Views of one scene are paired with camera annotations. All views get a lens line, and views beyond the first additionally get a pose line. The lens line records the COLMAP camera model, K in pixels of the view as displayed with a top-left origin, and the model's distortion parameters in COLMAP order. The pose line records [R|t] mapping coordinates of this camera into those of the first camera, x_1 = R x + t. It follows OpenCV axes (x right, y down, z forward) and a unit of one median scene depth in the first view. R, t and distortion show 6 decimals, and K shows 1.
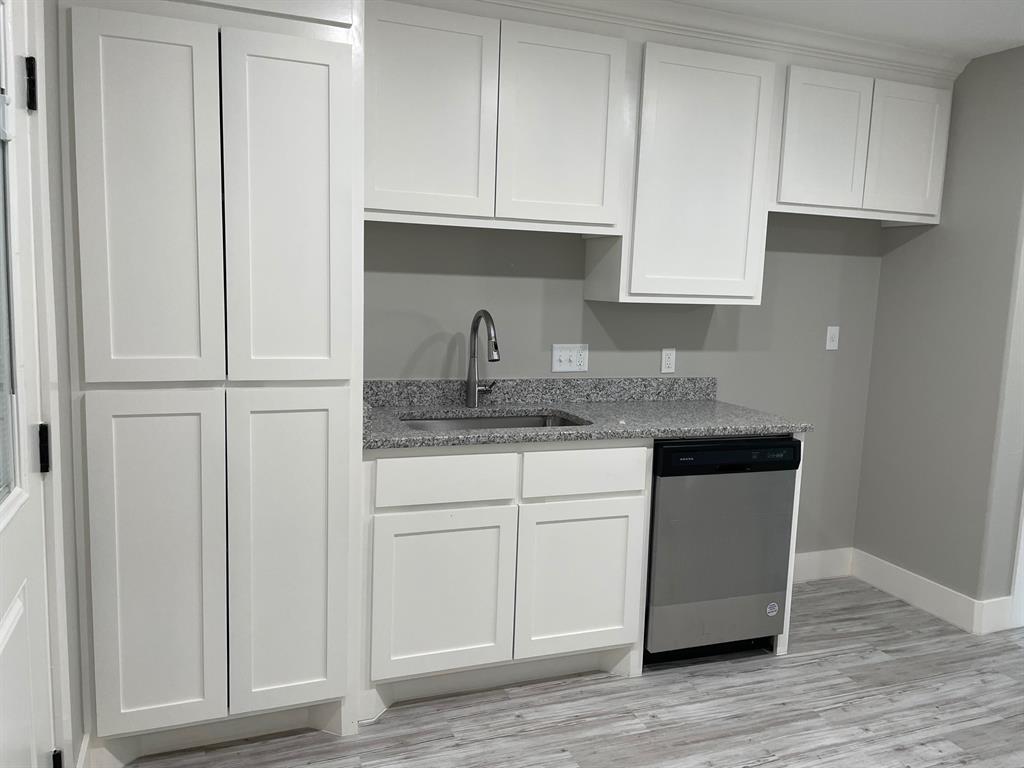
lens RADIAL K [[792.1, 0, 508.3], [0, 792.1, 379.2], [0, 0, 1]] dist [0.058553, -0.057554]
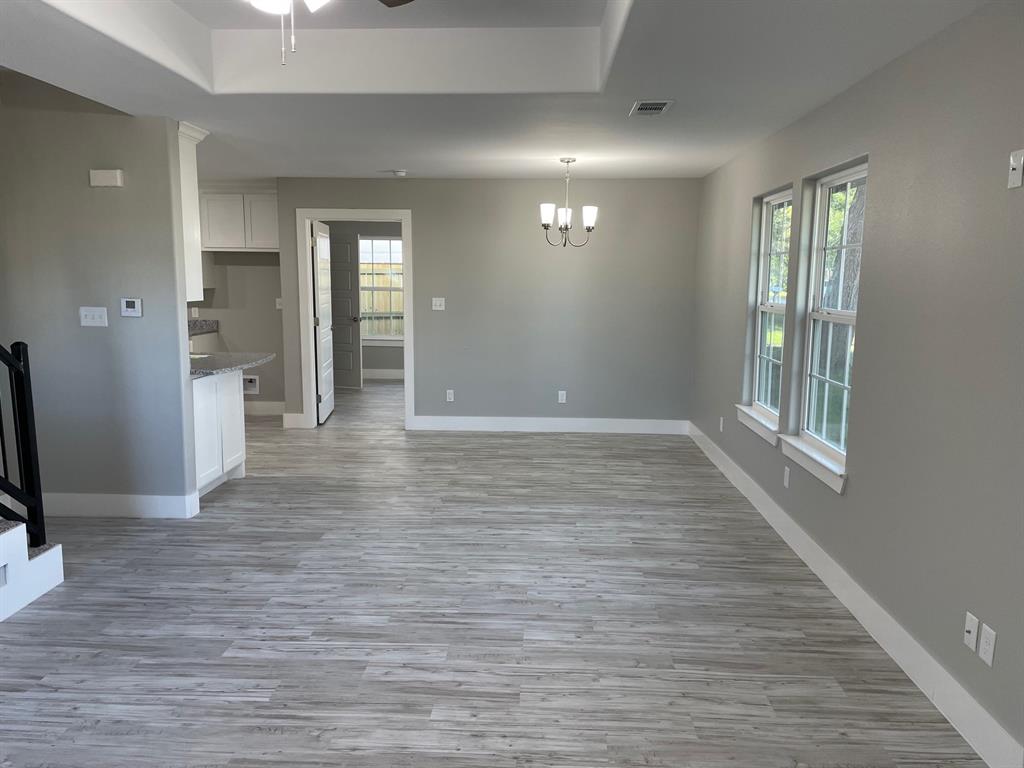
lens RADIAL K [[775.8, 0, 512.0], [0, 775.8, 384.0], [0, 0, 1]] dist [0.055875, -0.080713]
pose [[0.910238, 0.027139, -0.413195, 2.326761], [-0.023626, 0.999628, 0.013610, 0.156405], [0.413411, -0.002626, 0.910541, -0.871147]]
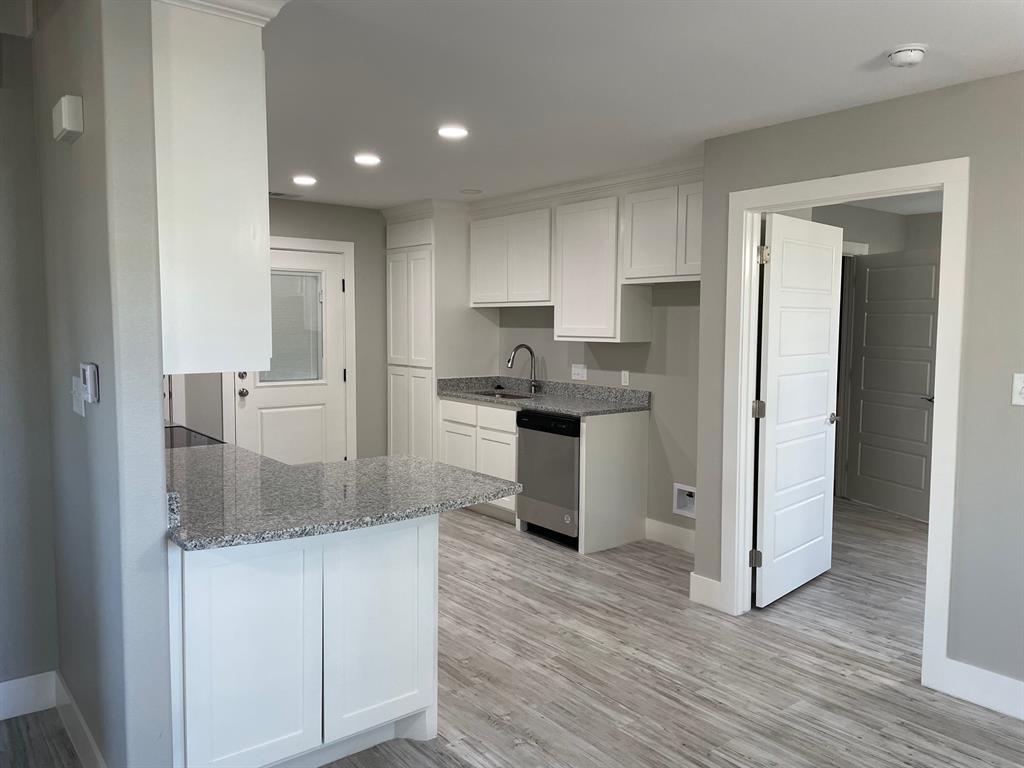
lens RADIAL K [[775.8, 0, 512.0], [0, 775.8, 384.0], [0, 0, 1]] dist [0.055875, -0.080713]
pose [[0.286286, 0.043827, -0.957141, 1.830997], [-0.111440, 0.993697, 0.012168, -0.005581], [0.951641, 0.103180, 0.289366, 0.370133]]
